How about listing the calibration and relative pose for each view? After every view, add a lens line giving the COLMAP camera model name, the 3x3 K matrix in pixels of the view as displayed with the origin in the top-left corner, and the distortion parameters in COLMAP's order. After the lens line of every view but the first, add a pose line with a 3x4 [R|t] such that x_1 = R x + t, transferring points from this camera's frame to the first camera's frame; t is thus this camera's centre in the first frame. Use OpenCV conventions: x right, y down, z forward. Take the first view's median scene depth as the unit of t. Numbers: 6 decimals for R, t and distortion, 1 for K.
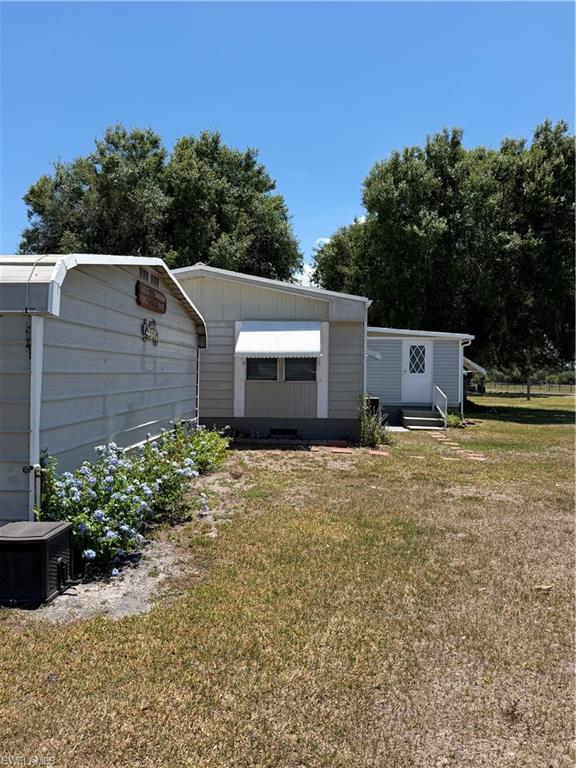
lens RADIAL K [[564.4, 0, 288.0], [0, 564.4, 384.0], [0, 0, 1]] dist [0.082897, 0.000690]
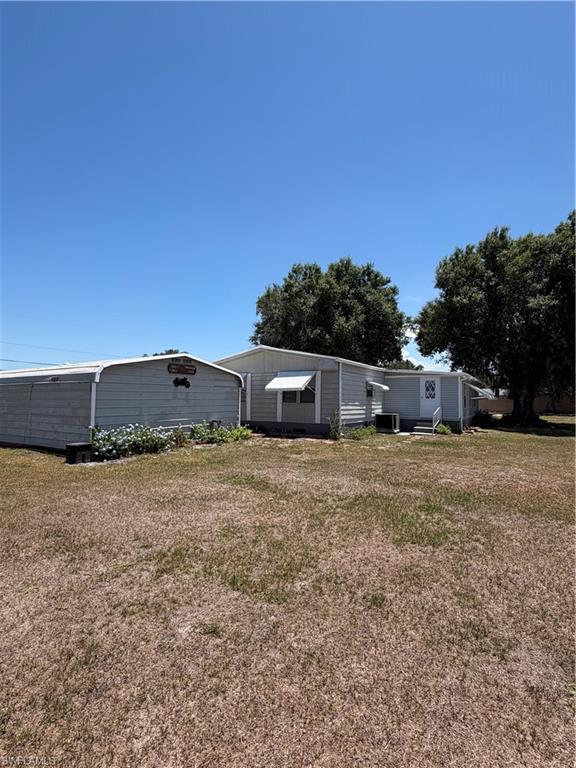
lens RADIAL K [[388.7, 0, 288.0], [0, 388.7, 384.0], [0, 0, 1]] dist [-0.002472, -0.000604]
pose [[0.878600, -0.026917, -0.476800, 0.364924], [-0.002170, 0.998175, -0.060348, 0.005567], [0.477554, 0.054056, 0.876938, -0.099060]]
